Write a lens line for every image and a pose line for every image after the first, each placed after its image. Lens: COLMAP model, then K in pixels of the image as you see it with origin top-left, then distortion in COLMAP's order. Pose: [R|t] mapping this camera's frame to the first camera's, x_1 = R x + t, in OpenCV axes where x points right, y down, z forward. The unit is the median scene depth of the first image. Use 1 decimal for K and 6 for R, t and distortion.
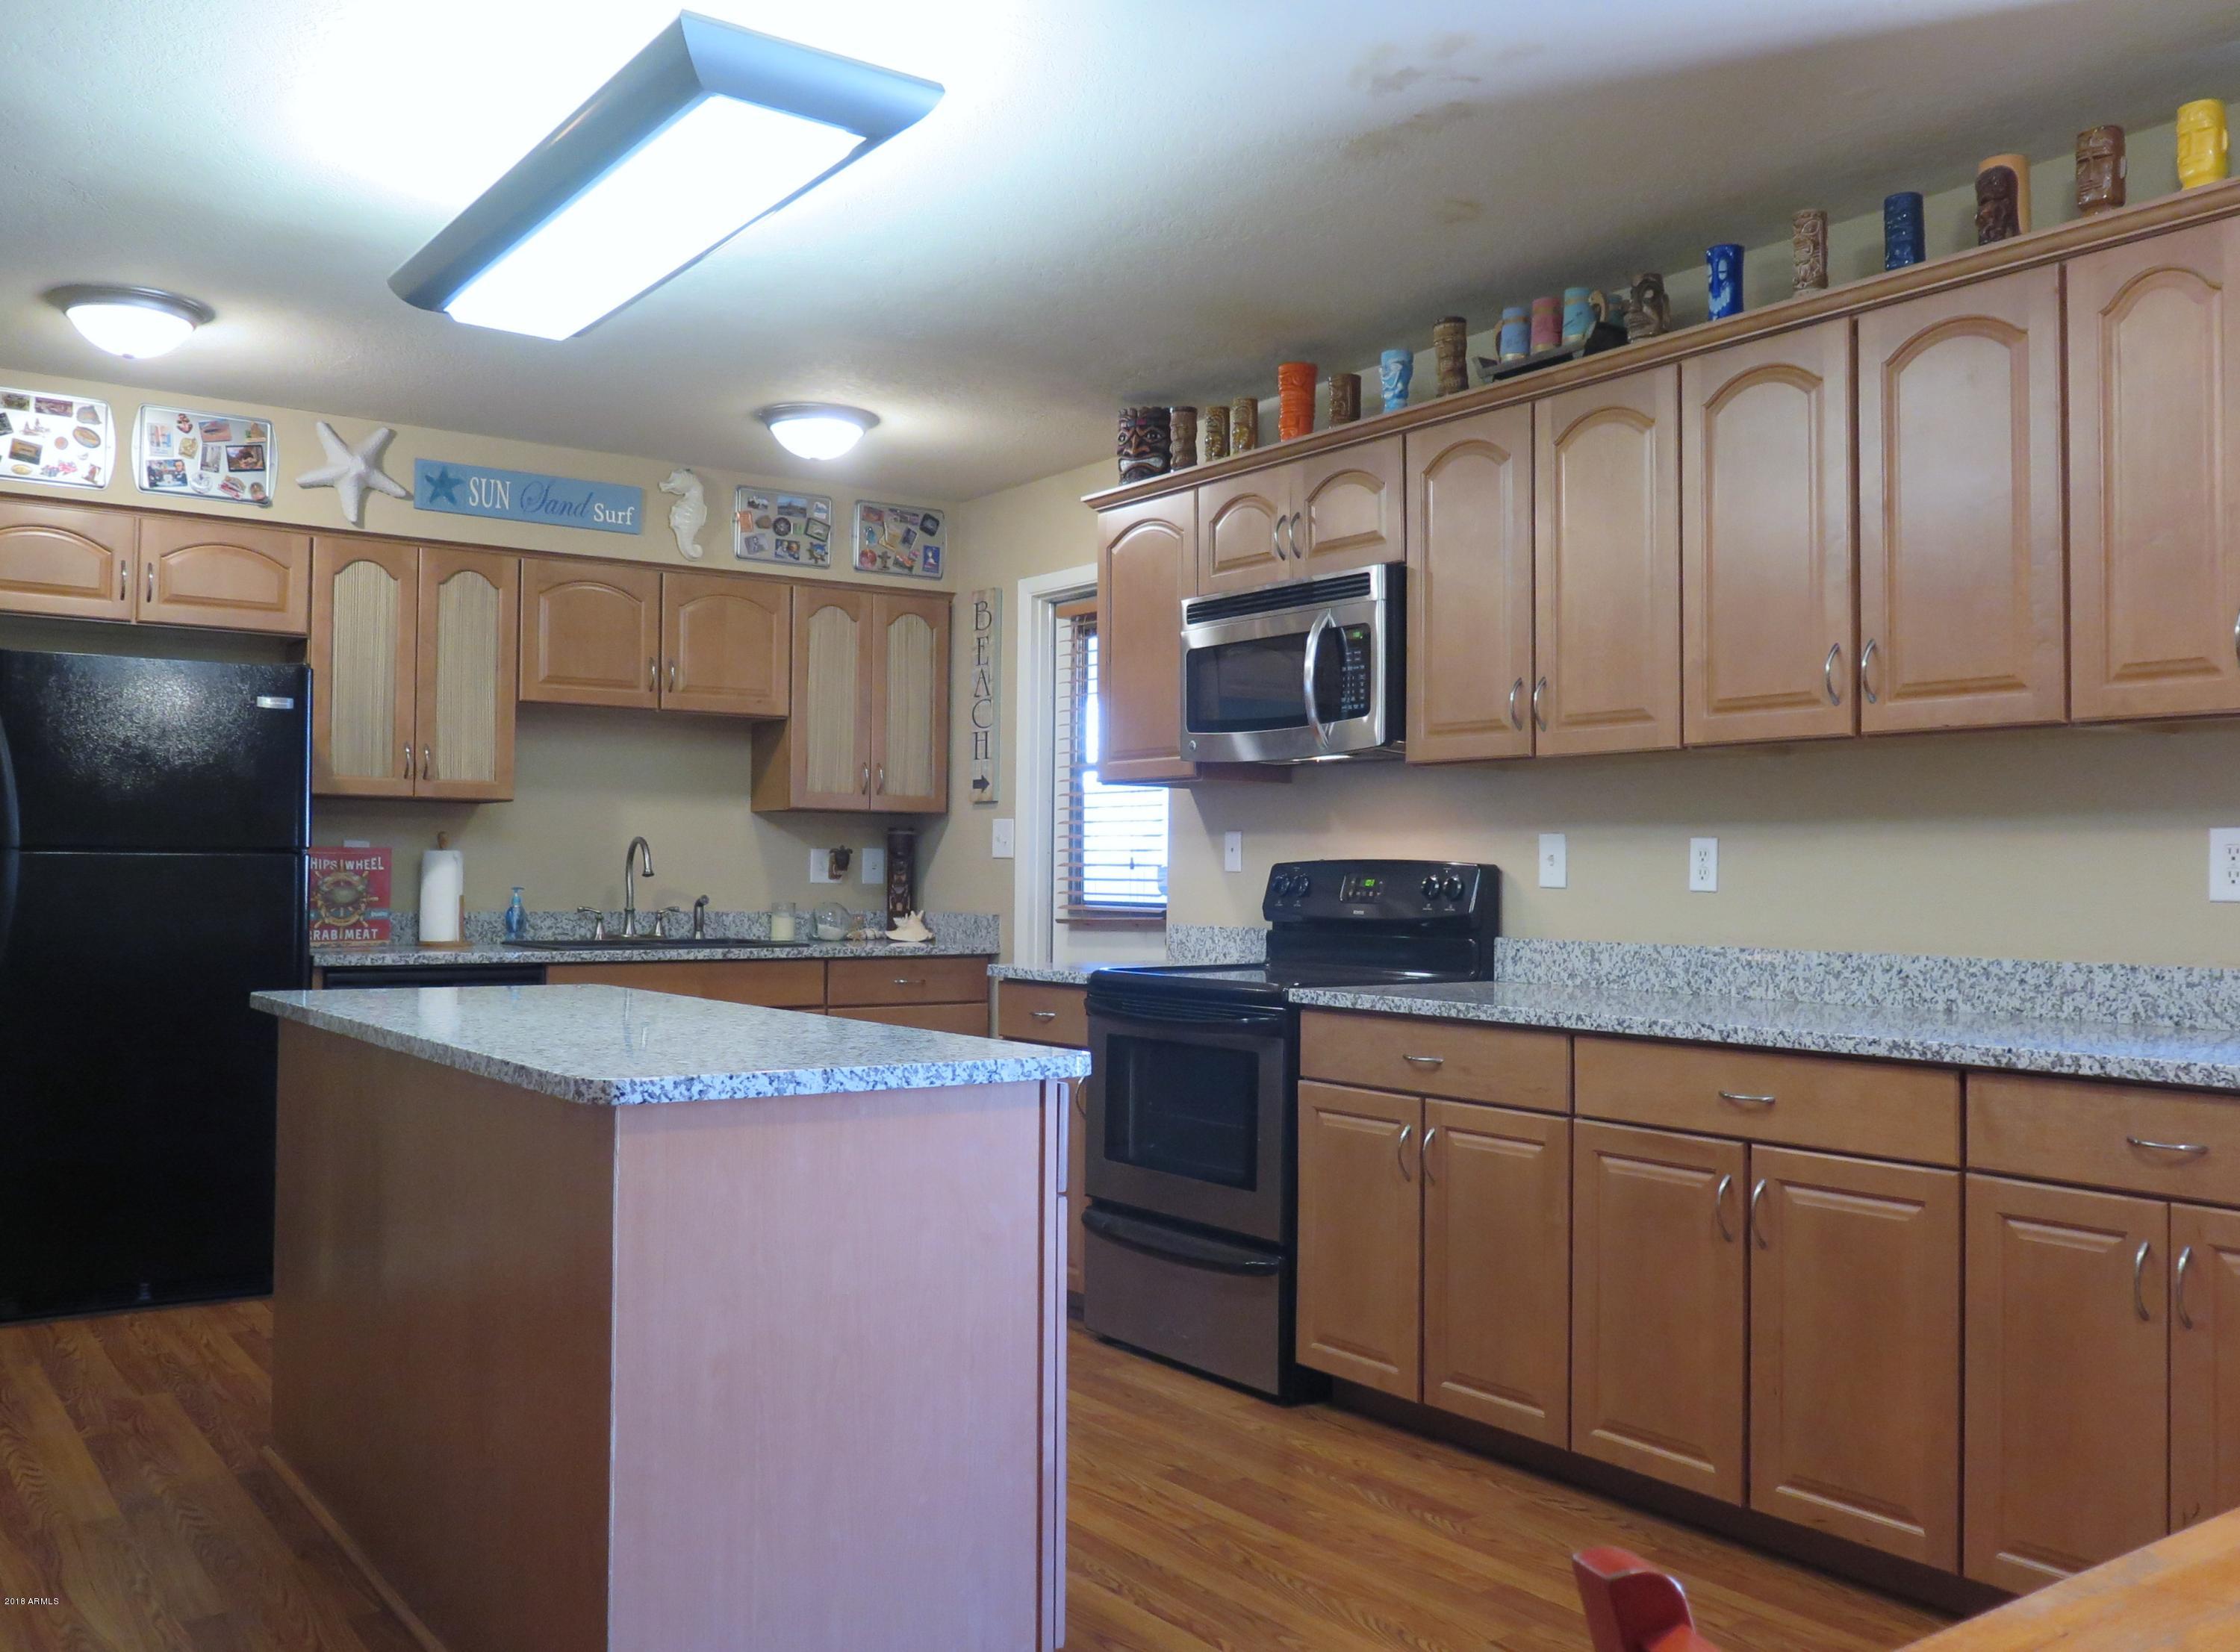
lens RADIAL K [[1933.7, 0, 1116.9], [0, 1933.7, 827.6], [0, 0, 1]] dist [0.012129, -0.005621]
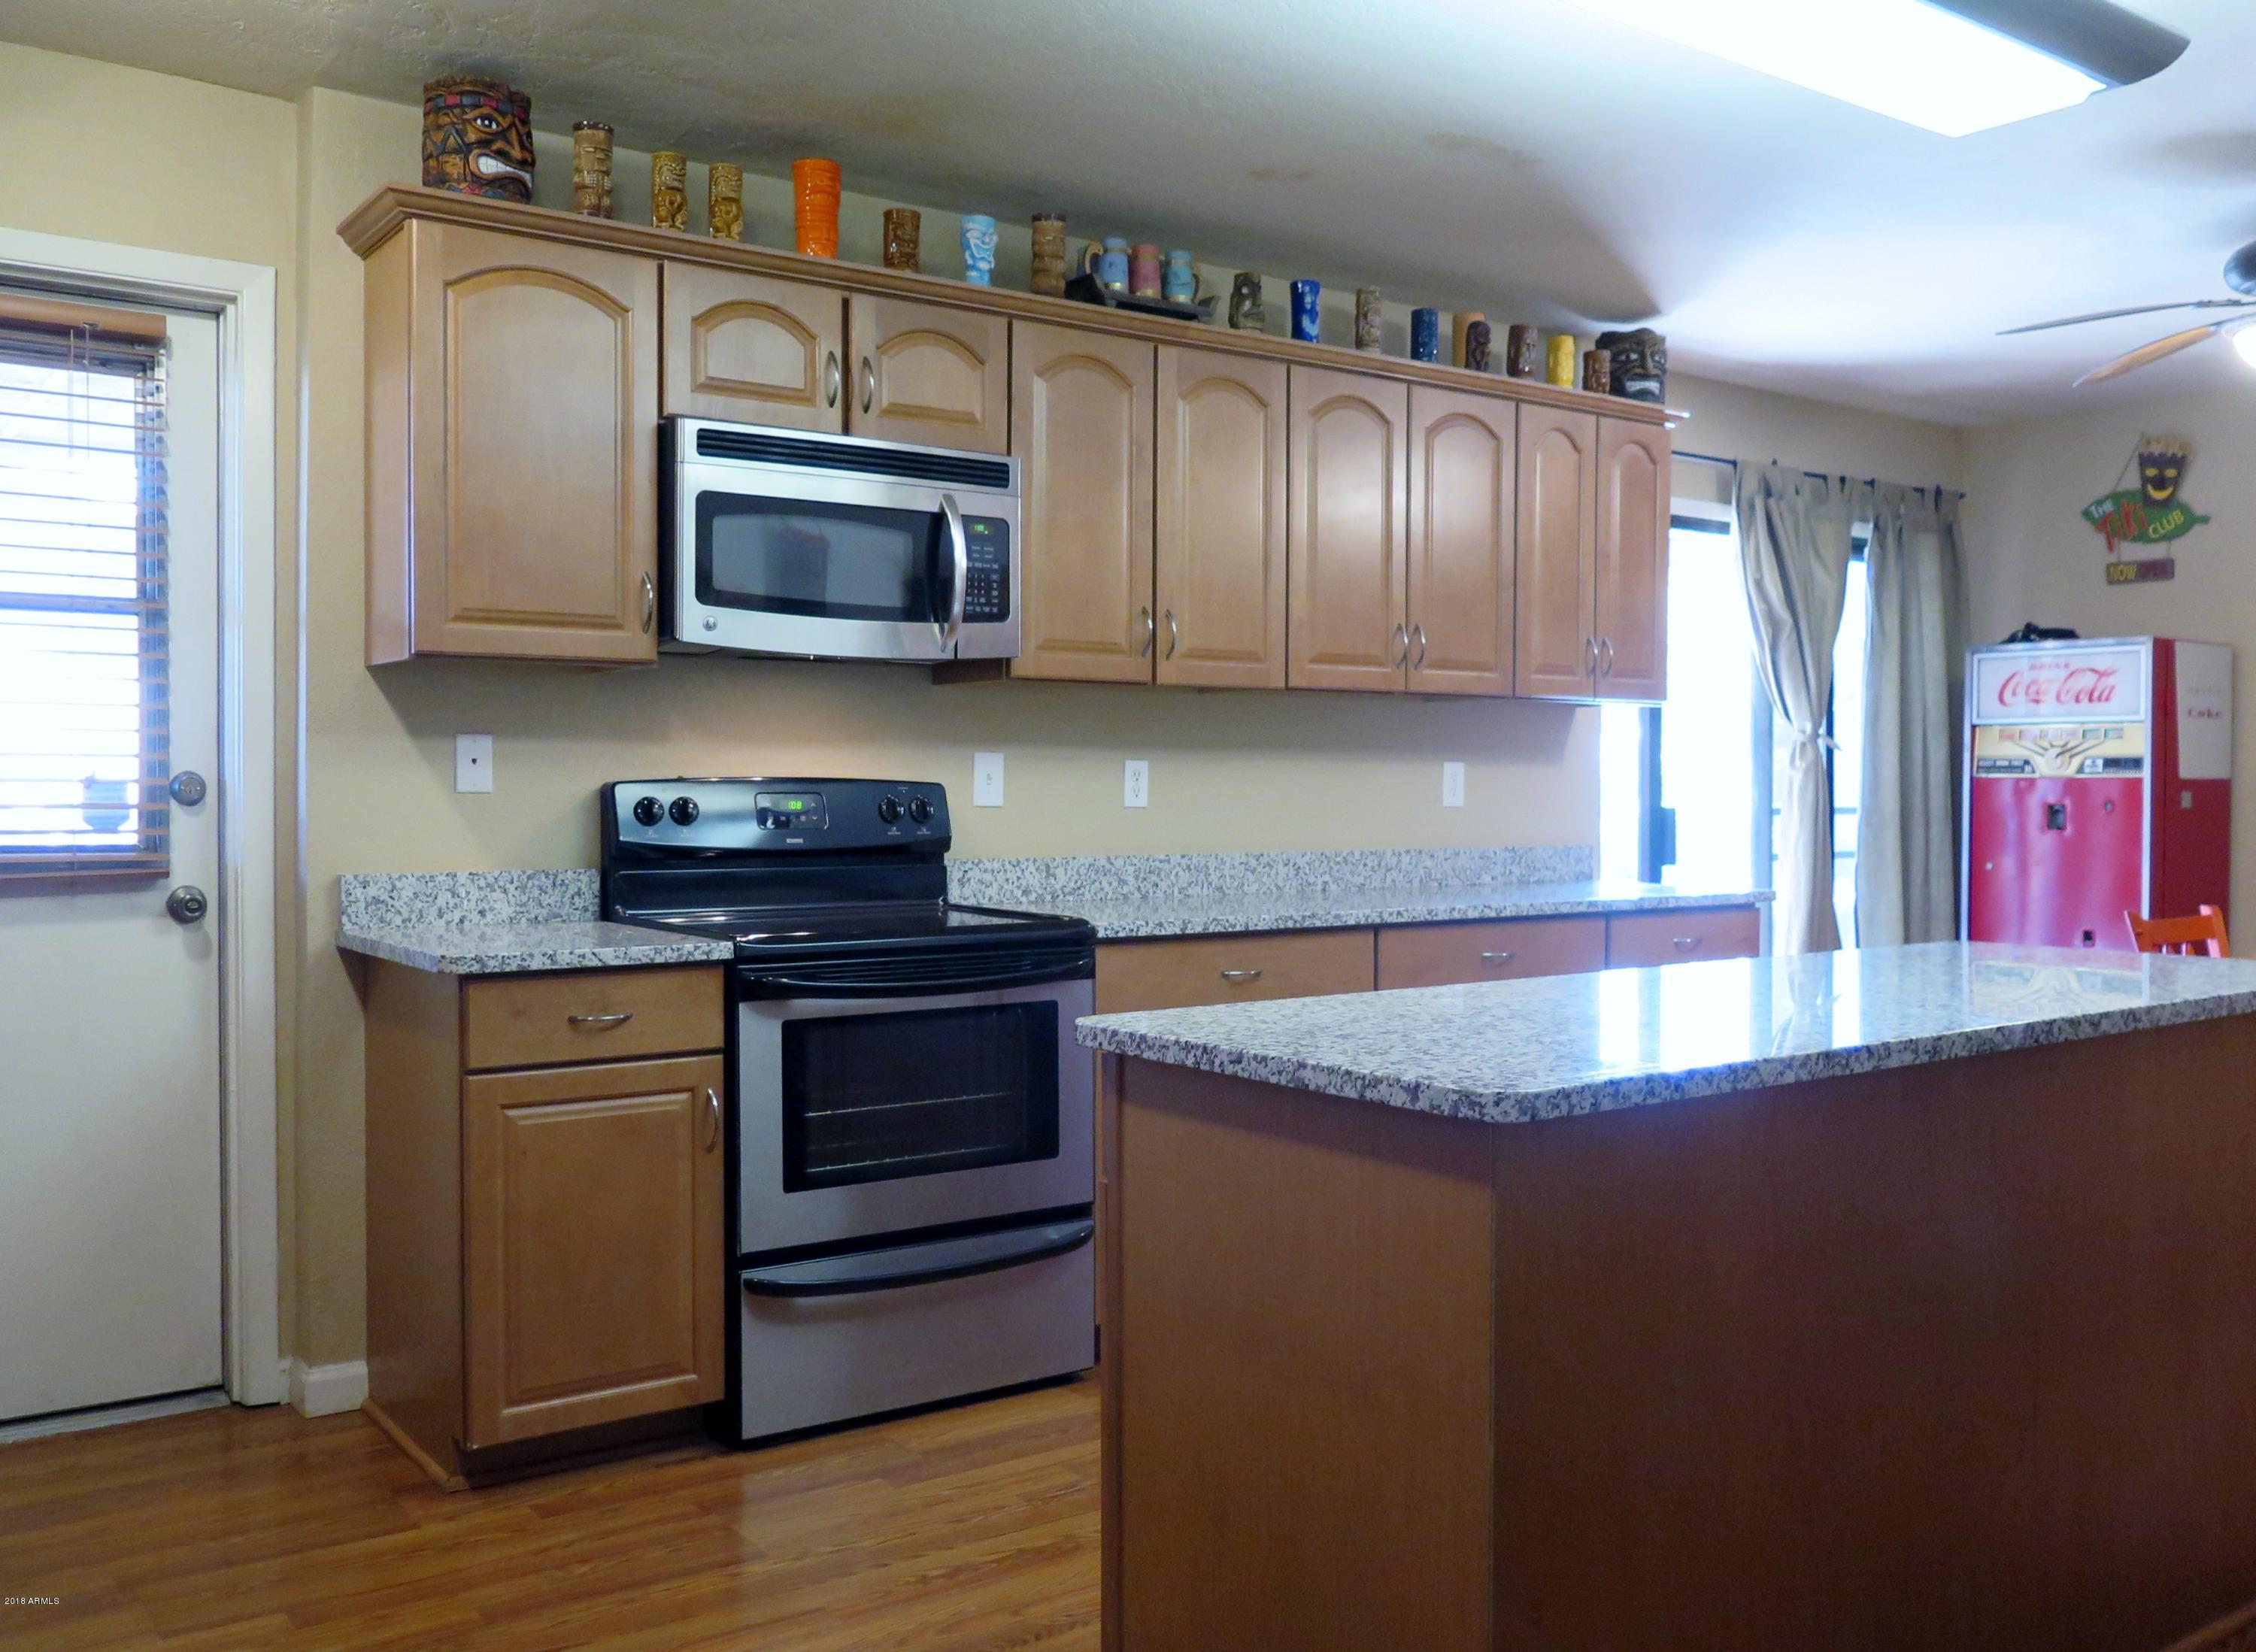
lens RADIAL K [[1947.6, 0, 1125.6], [0, 1947.6, 813.5], [0, 0, 1]] dist [0.012129, -0.005621]
pose [[-0.004579, -0.022333, 0.999740, -0.776253], [-0.026721, 0.999396, 0.022203, 0.010256], [-0.999632, -0.026612, -0.005173, 0.929665]]
